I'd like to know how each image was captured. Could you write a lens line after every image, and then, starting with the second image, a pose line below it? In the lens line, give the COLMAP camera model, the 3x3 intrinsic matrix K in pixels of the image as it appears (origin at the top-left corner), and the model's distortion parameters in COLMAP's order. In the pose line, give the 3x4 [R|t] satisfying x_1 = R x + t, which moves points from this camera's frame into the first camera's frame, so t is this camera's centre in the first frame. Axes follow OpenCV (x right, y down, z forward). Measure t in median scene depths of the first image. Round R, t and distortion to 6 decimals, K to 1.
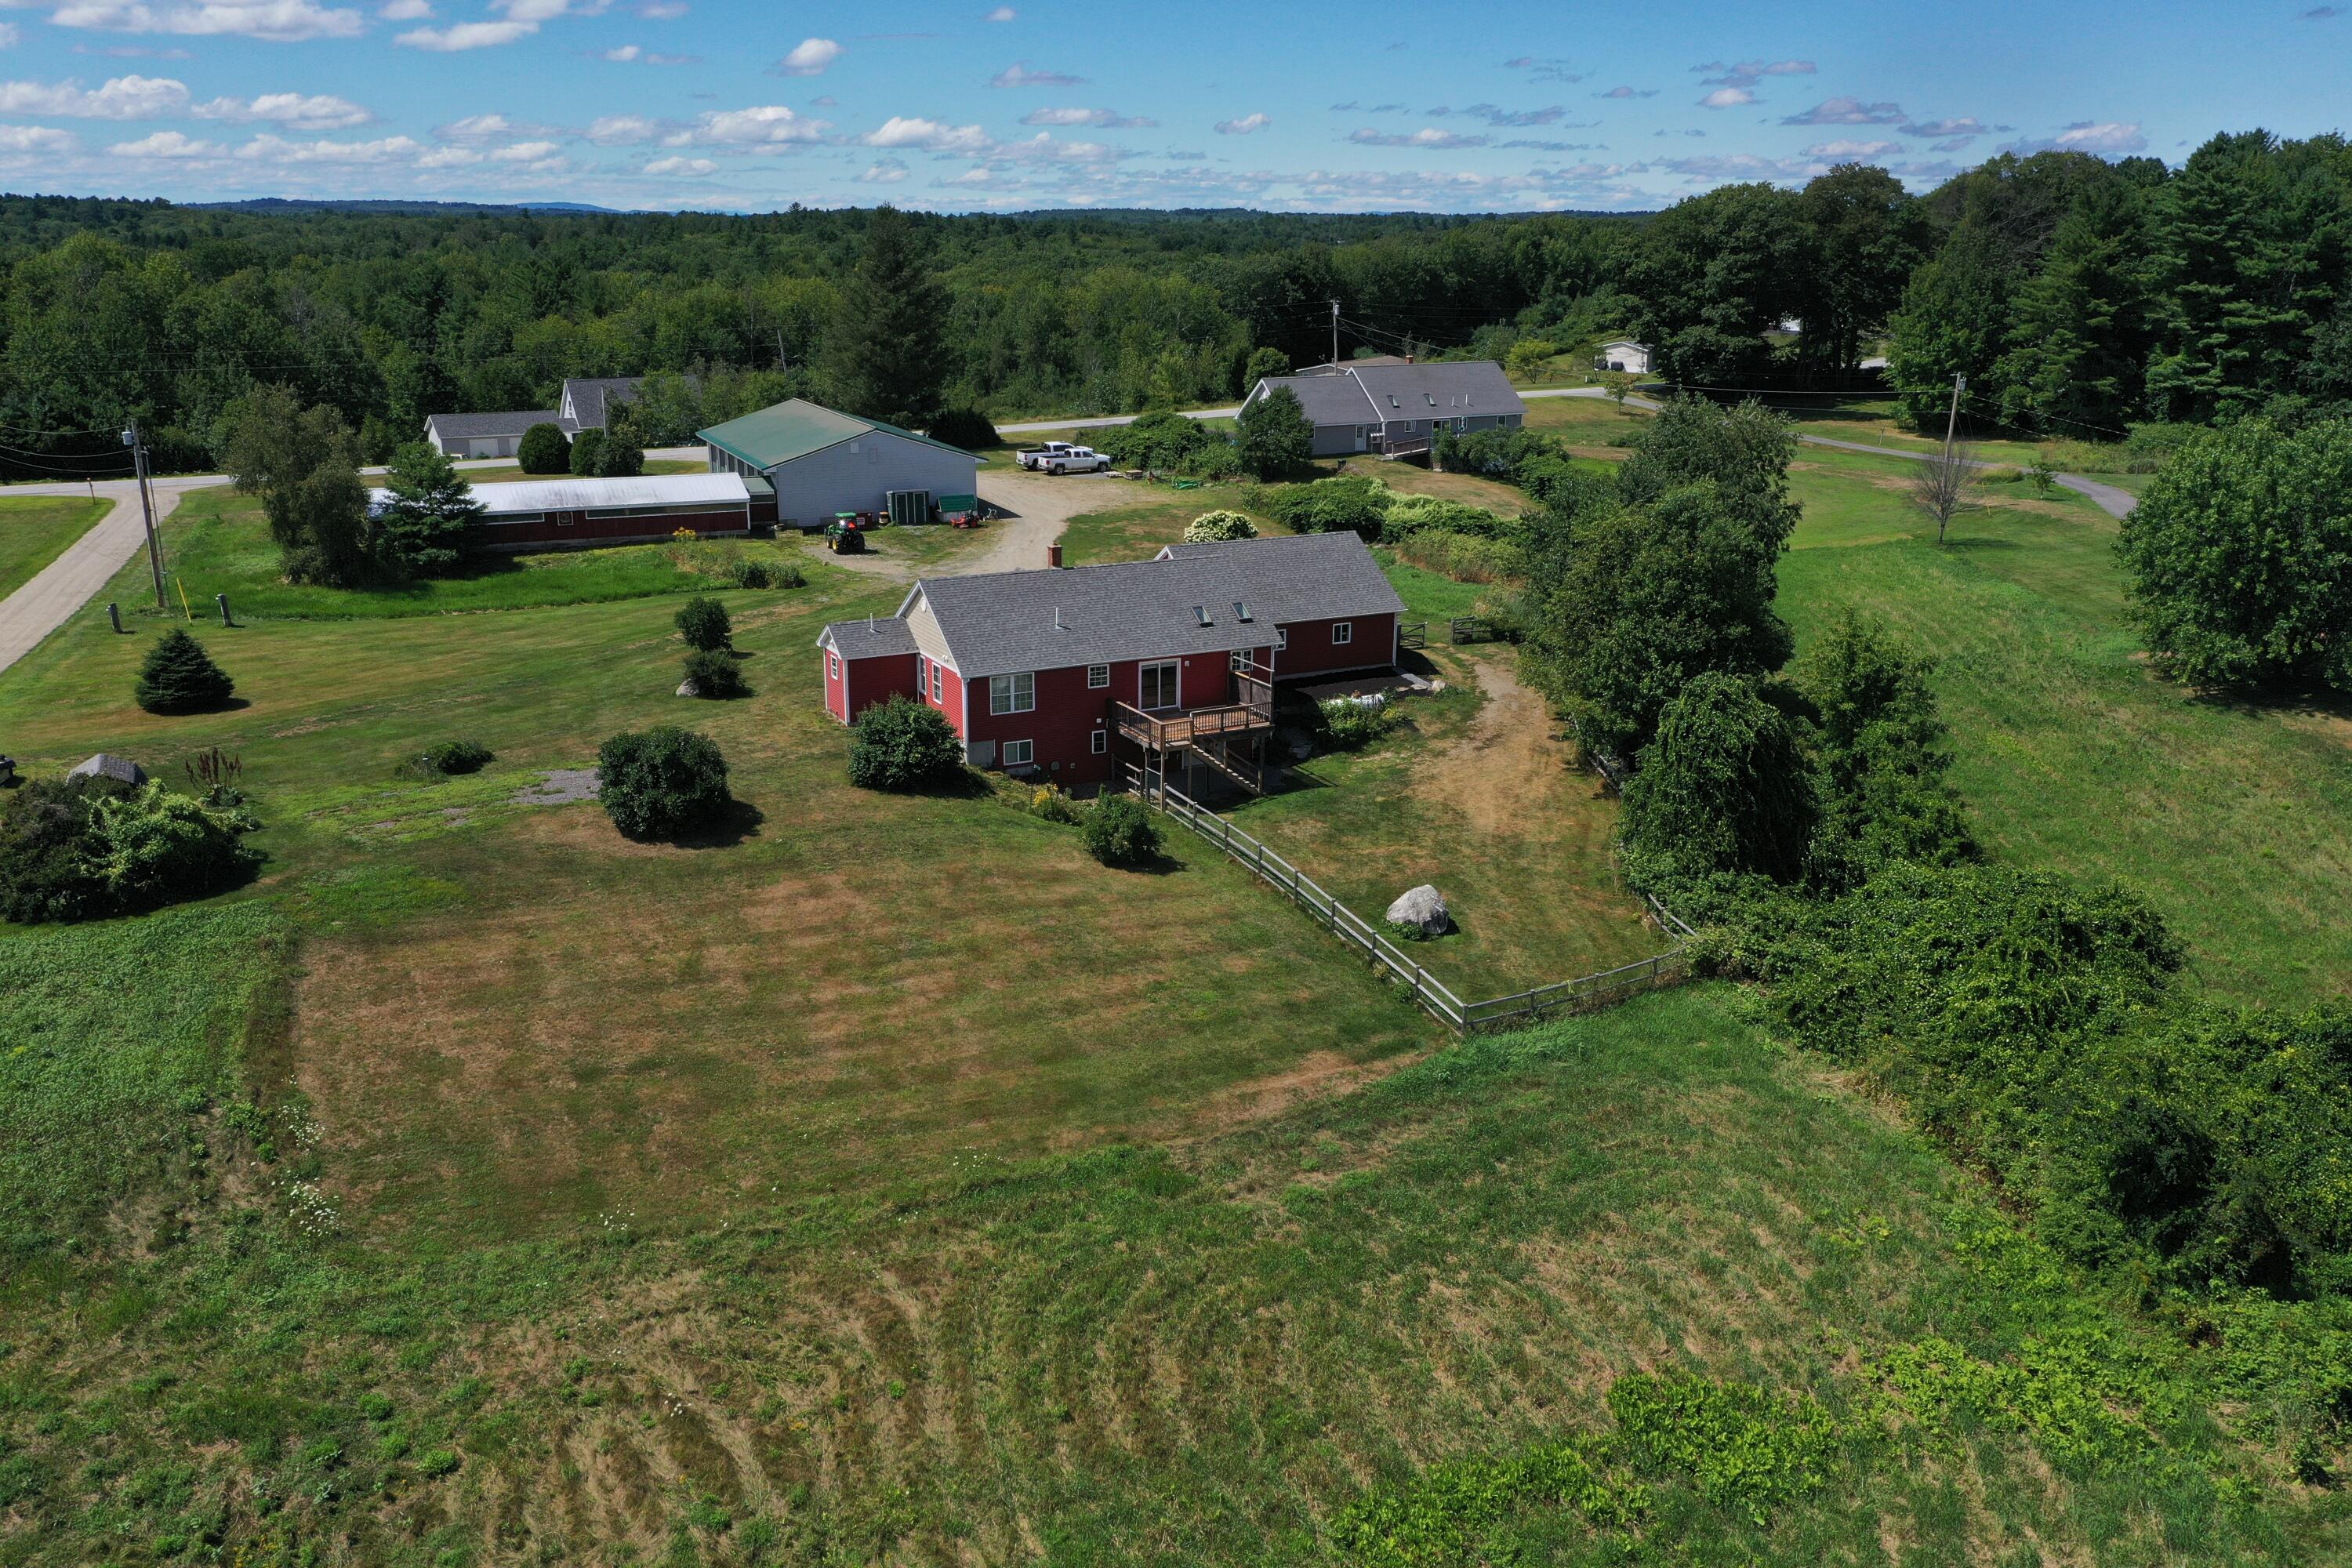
lens RADIAL K [[1904.7, 0, 1176.0], [0, 1904.7, 784.0], [0, 0, 1]] dist [0.010814, 0.006431]
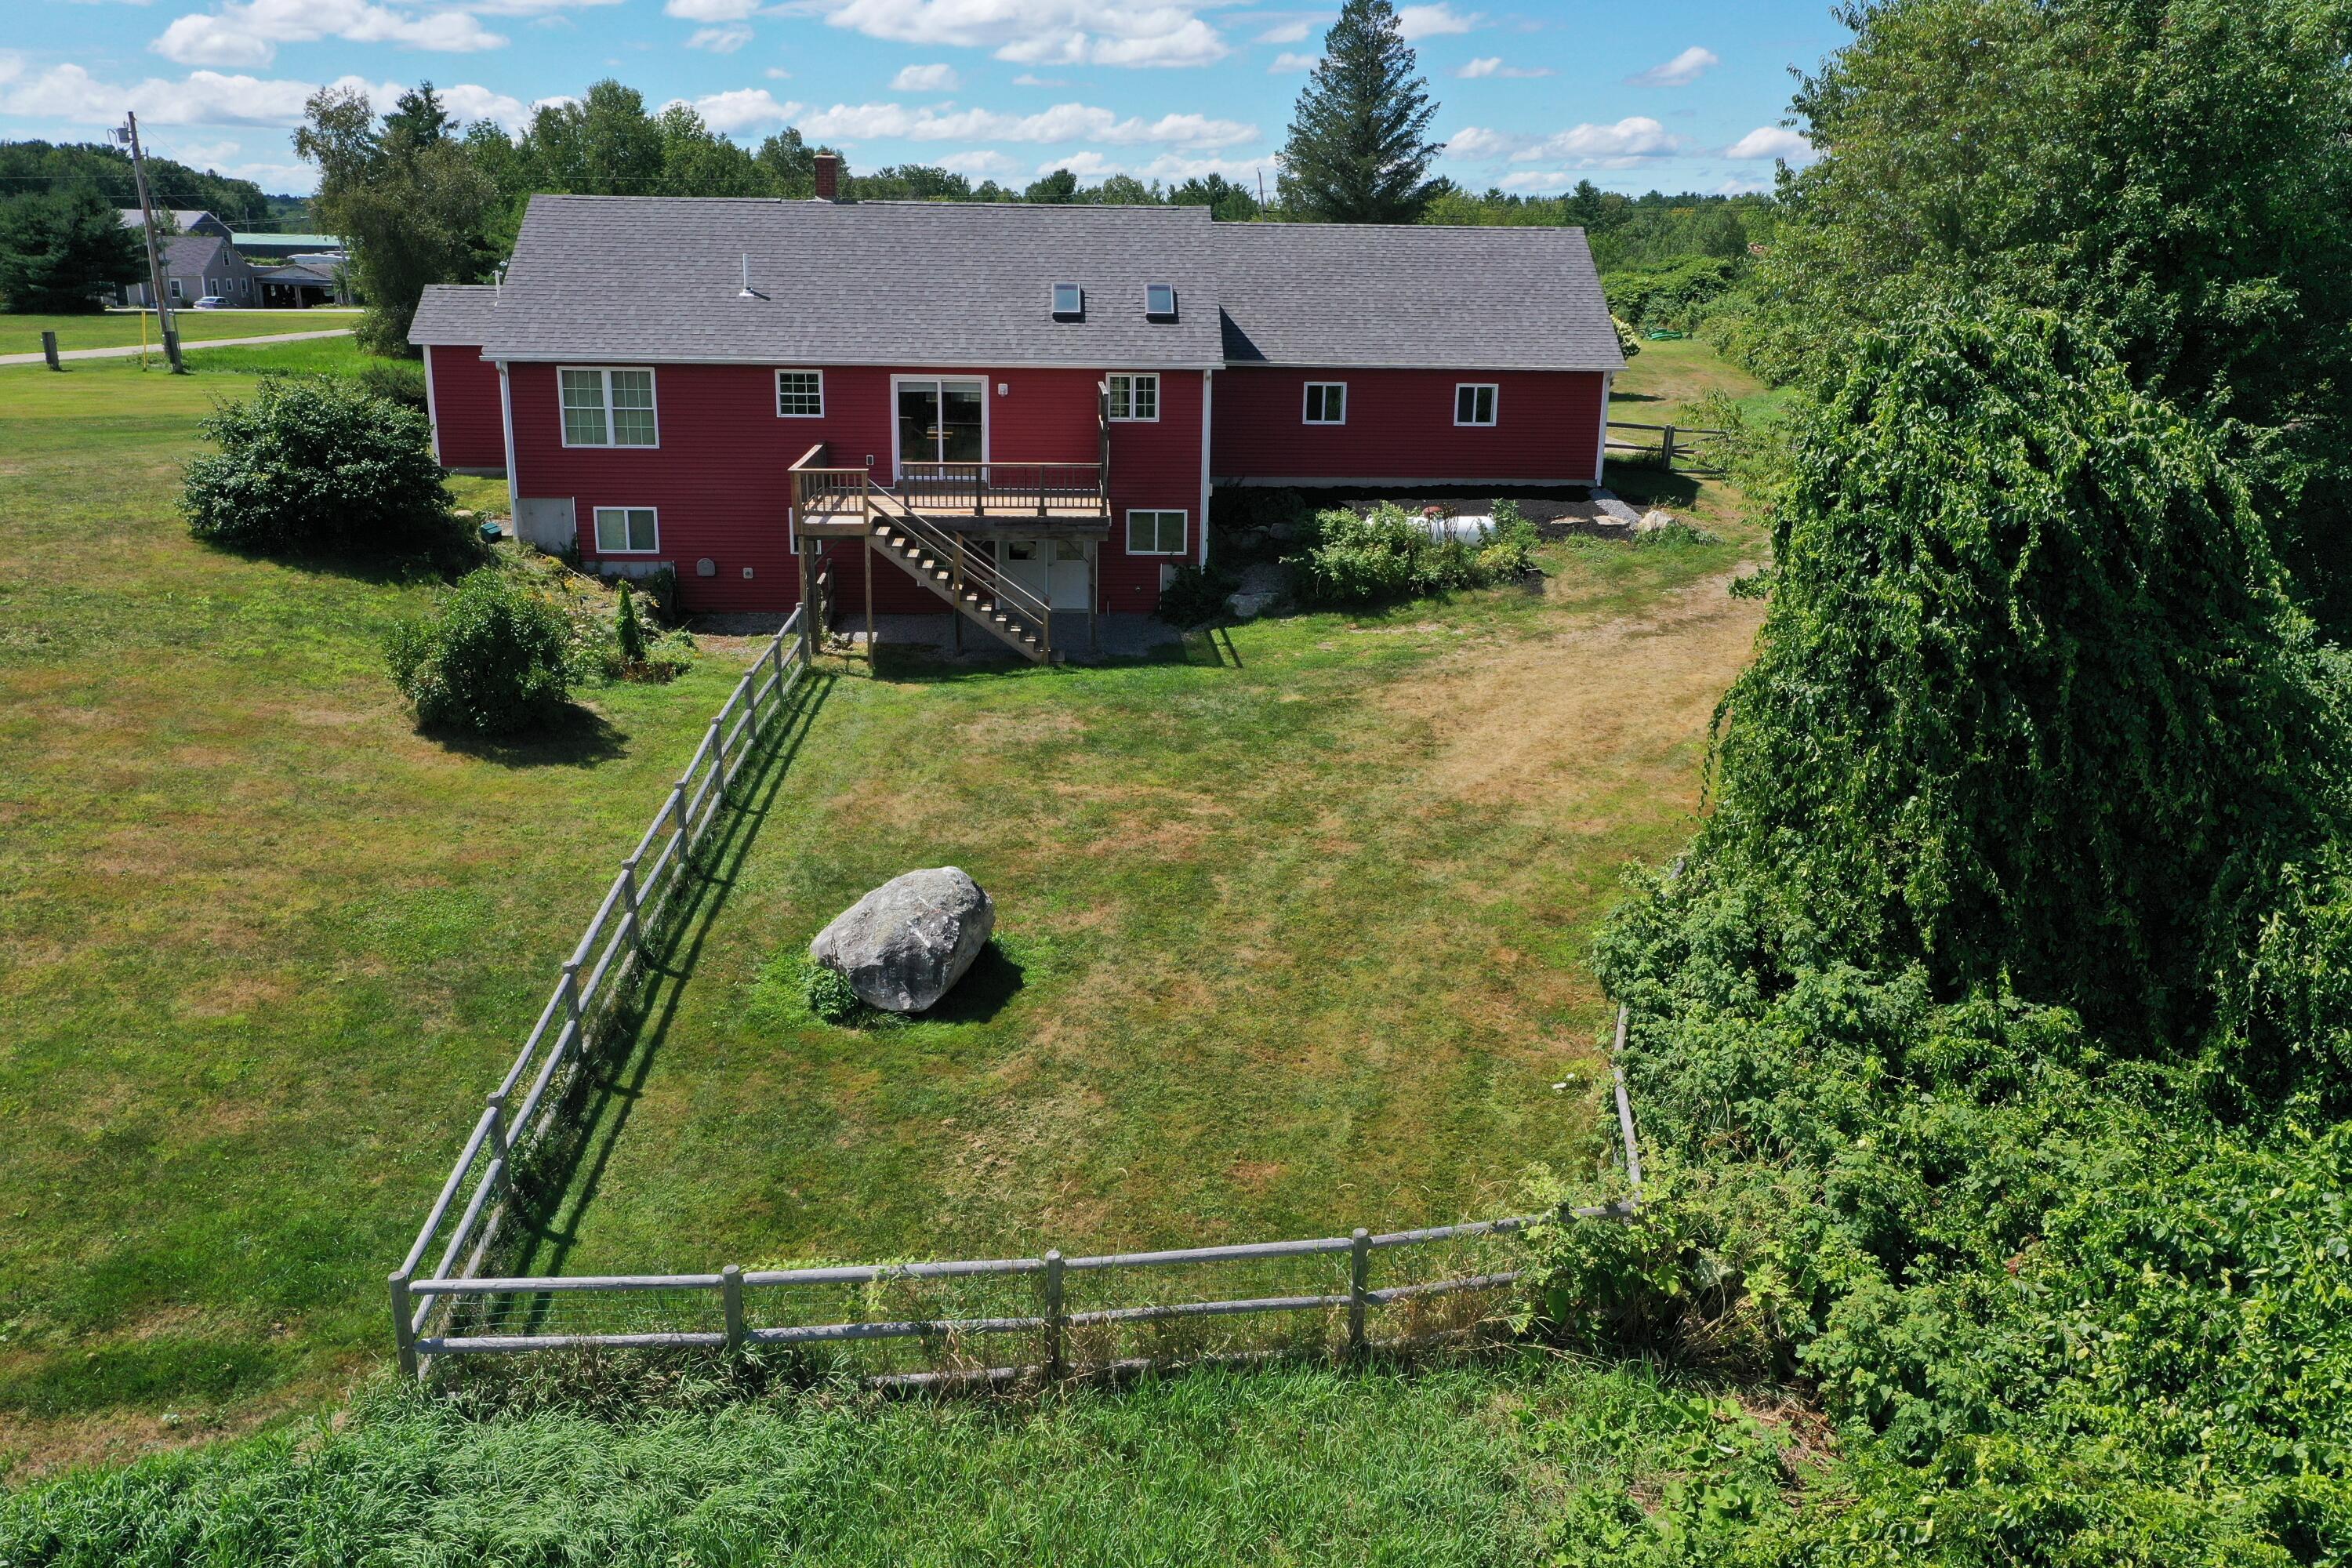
lens RADIAL K [[1904.7, 0, 1176.0], [0, 1904.7, 784.0], [0, 0, 1]] dist [0.010814, 0.006431]
pose [[0.911539, 0.123015, -0.392383, 0.286727], [-0.126459, 0.991823, 0.017170, 0.025709], [0.391287, 0.033969, 0.919642, 0.667252]]
